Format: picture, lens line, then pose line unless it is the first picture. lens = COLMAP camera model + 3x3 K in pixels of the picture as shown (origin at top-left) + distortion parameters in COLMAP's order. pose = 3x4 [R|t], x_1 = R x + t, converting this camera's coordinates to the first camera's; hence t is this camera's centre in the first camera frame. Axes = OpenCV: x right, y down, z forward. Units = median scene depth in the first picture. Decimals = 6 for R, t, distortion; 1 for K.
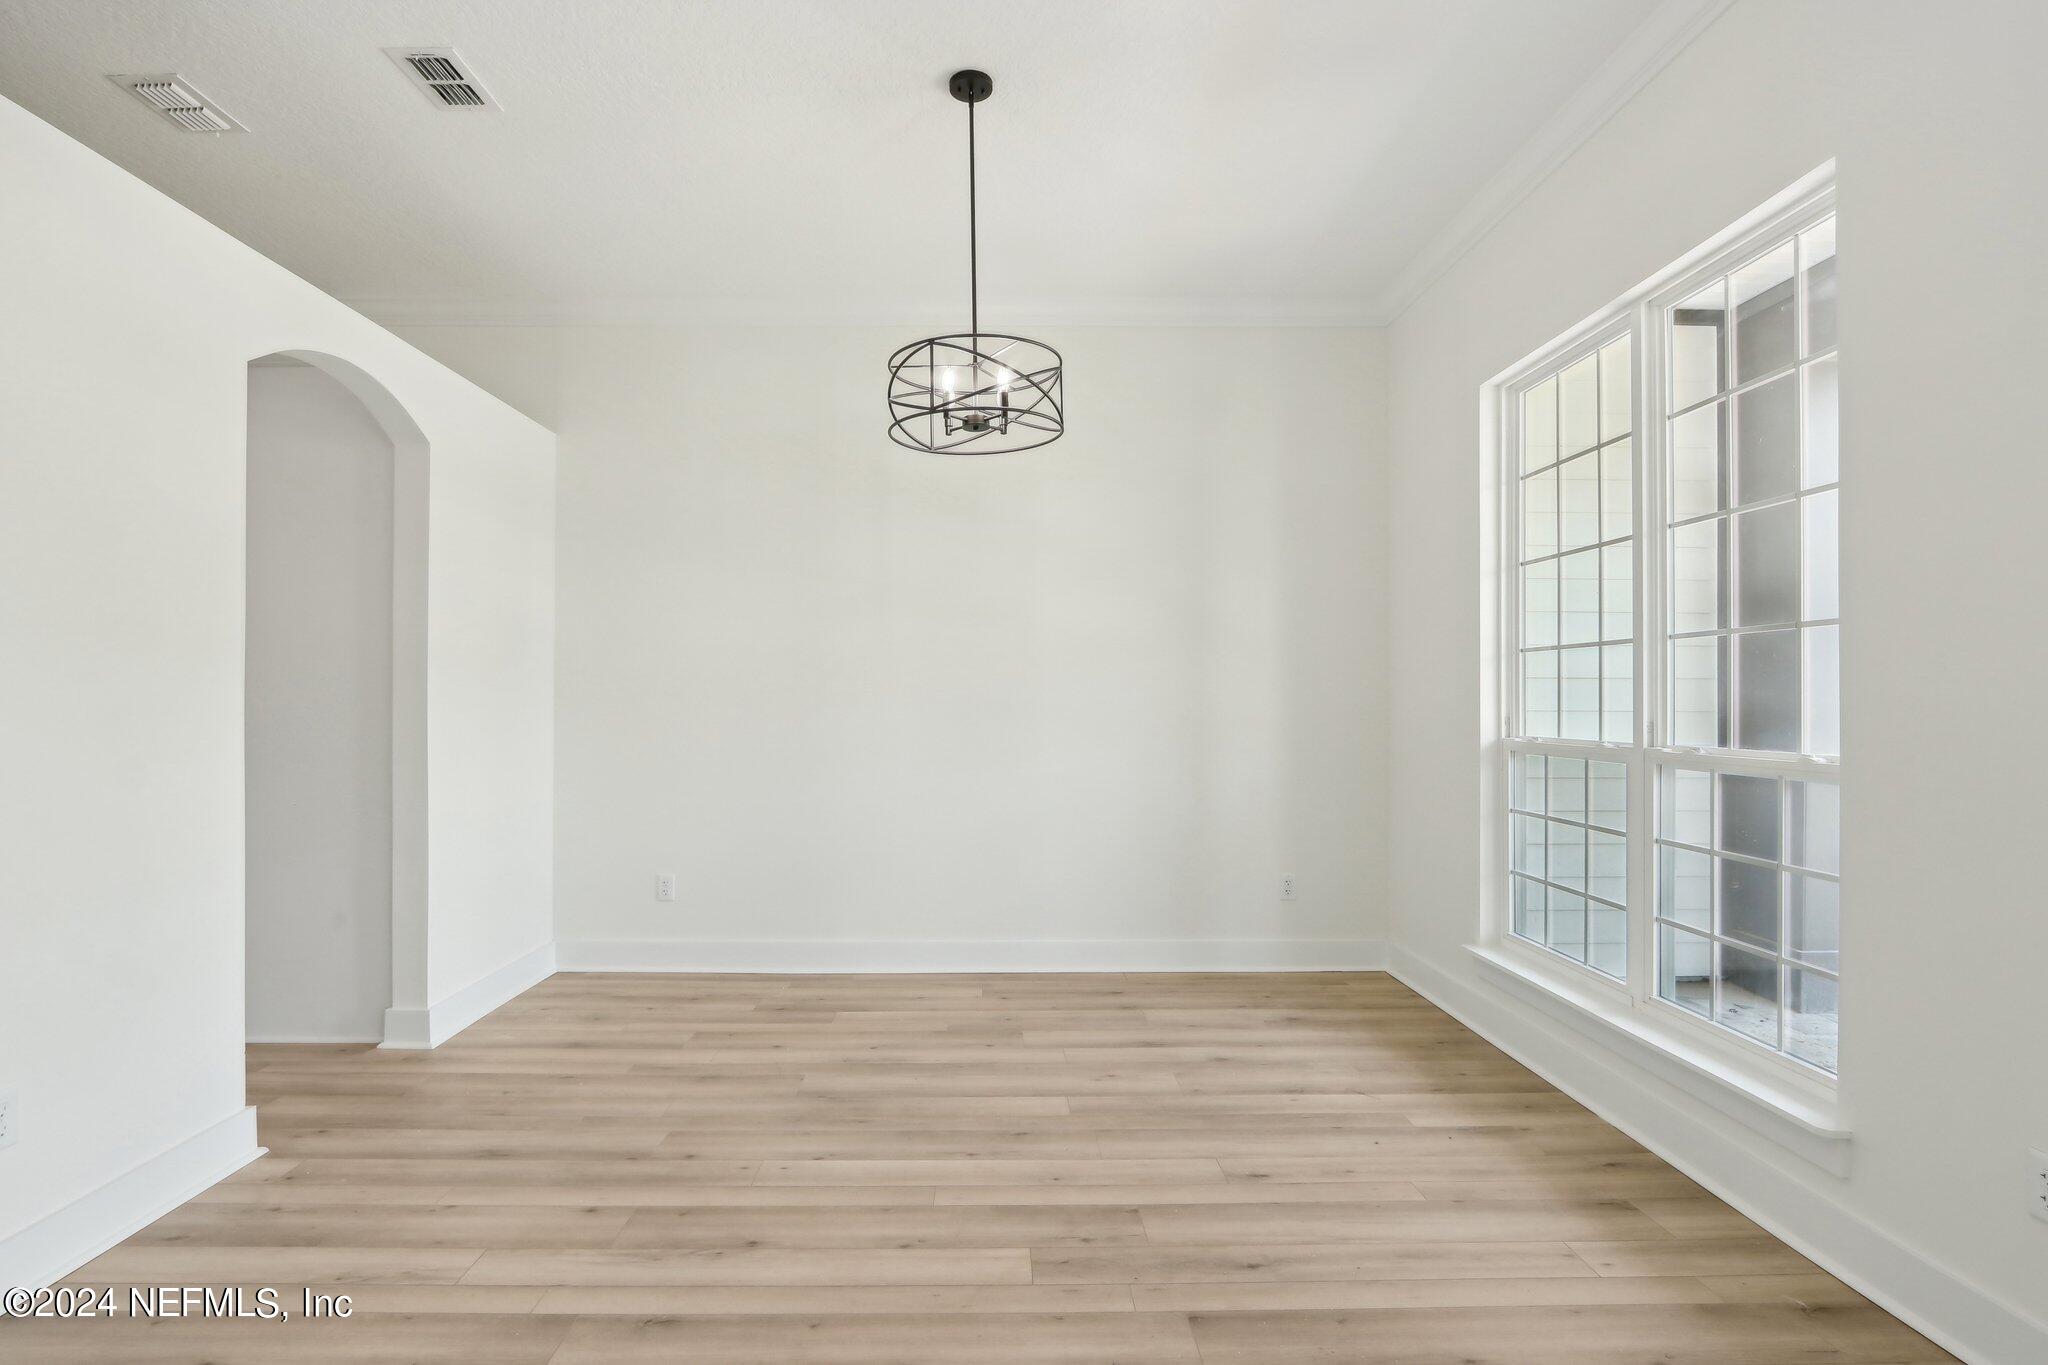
lens RADIAL K [[1015.2, 0, 979.2], [0, 1015.2, 698.8], [0, 0, 1]] dist [-0.027156, 0.037477]
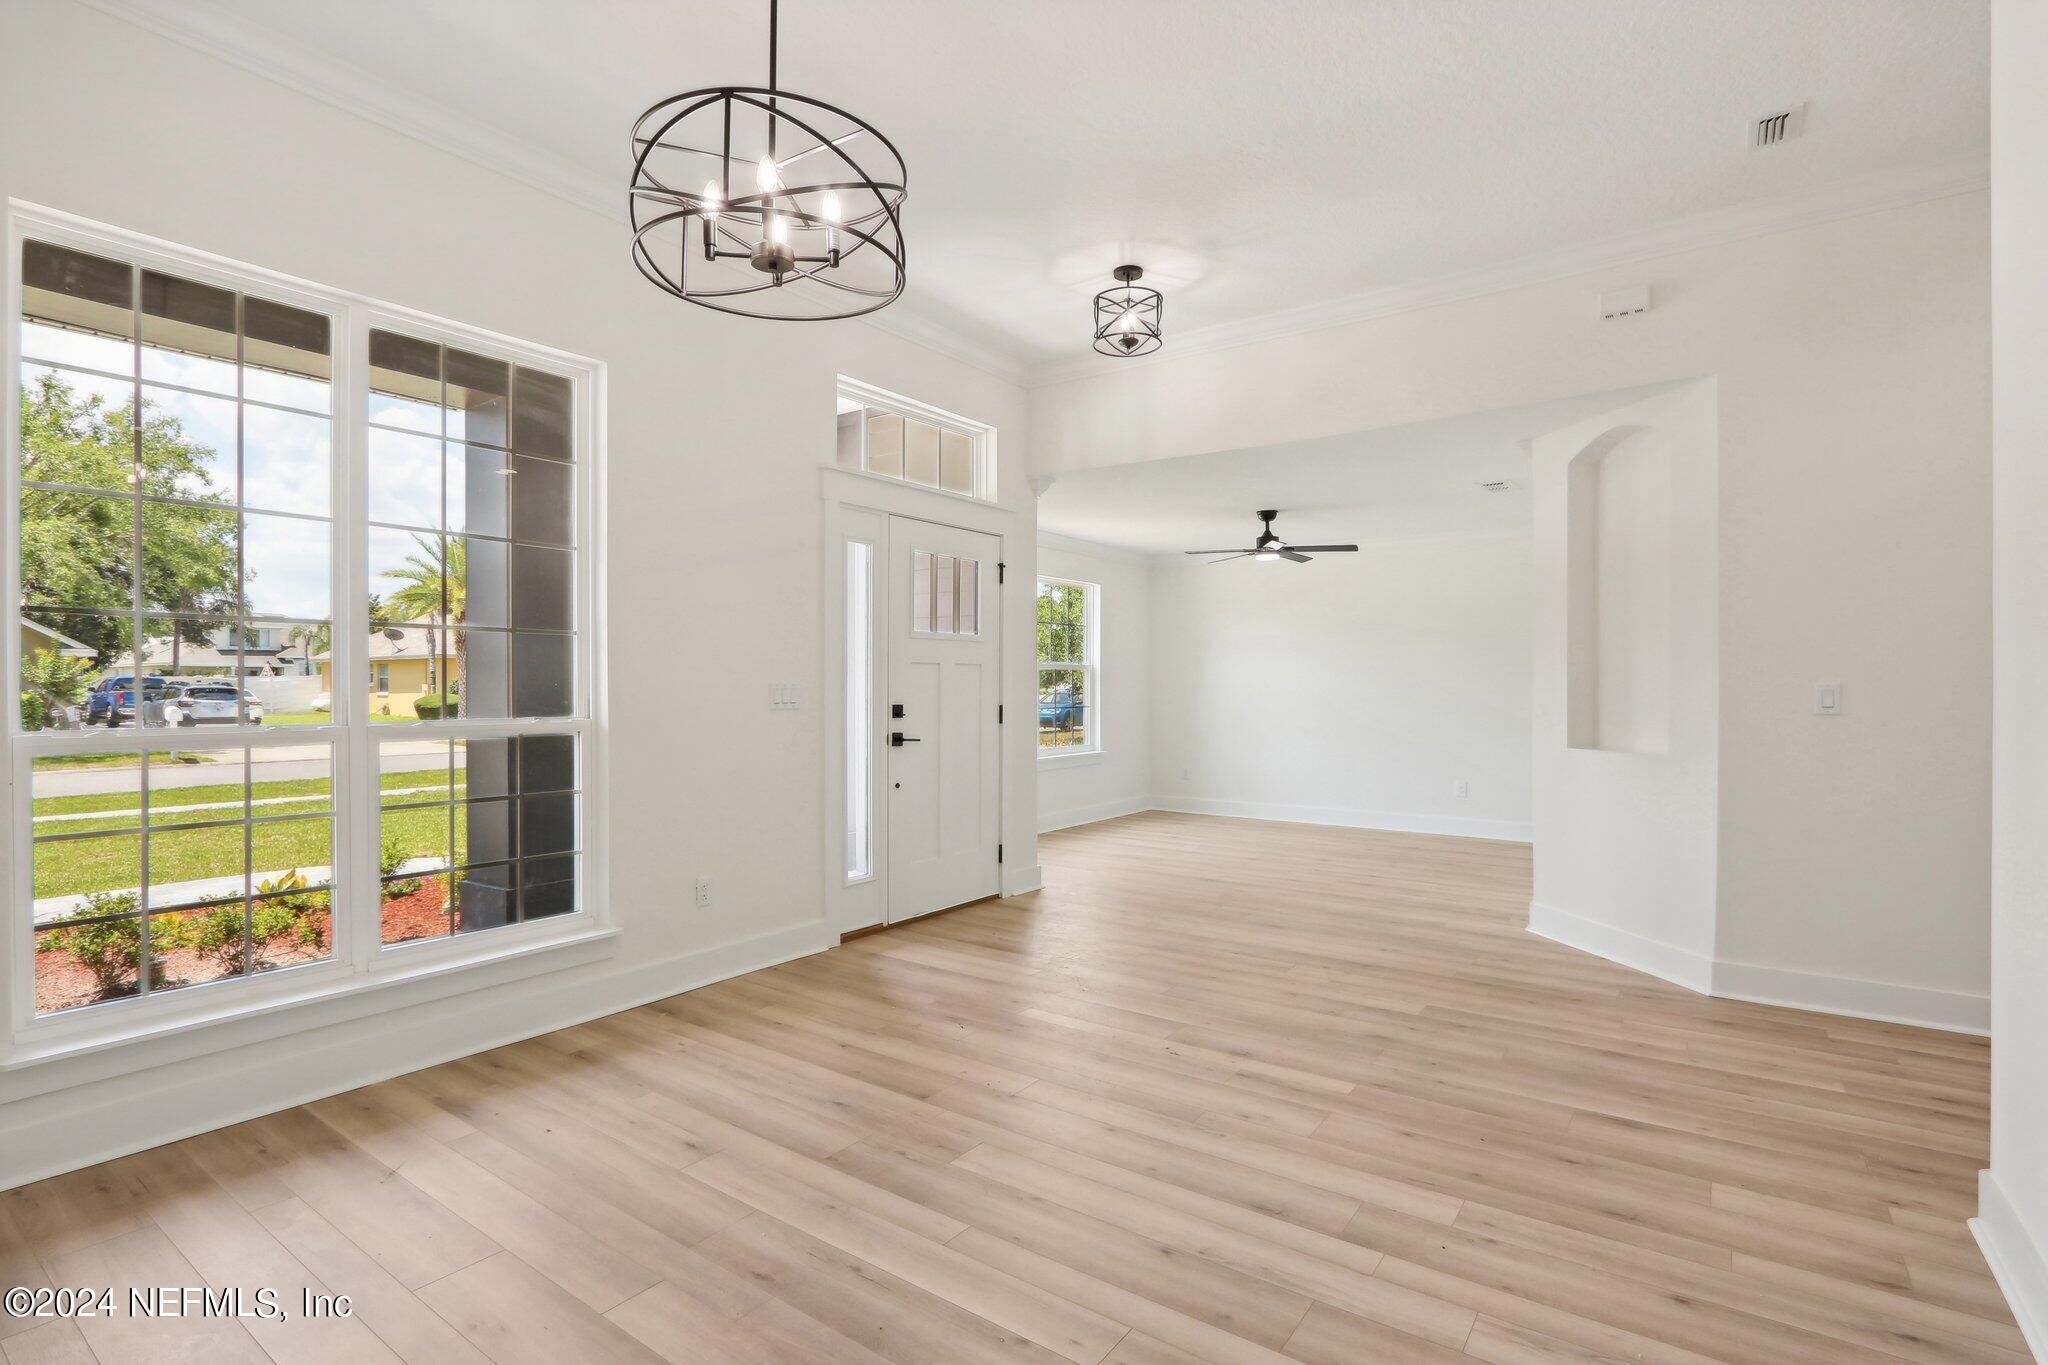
lens RADIAL K [[975.1, 0, 1004.8], [0, 975.1, 685.5], [0, 0, 1]] dist [-0.015594, 0.002059]
pose [[-0.803678, 0.002108, 0.595060, -0.609694], [0.000055, 0.999994, -0.003468, 0.007011], [-0.595064, -0.002755, -0.803674, 1.720129]]
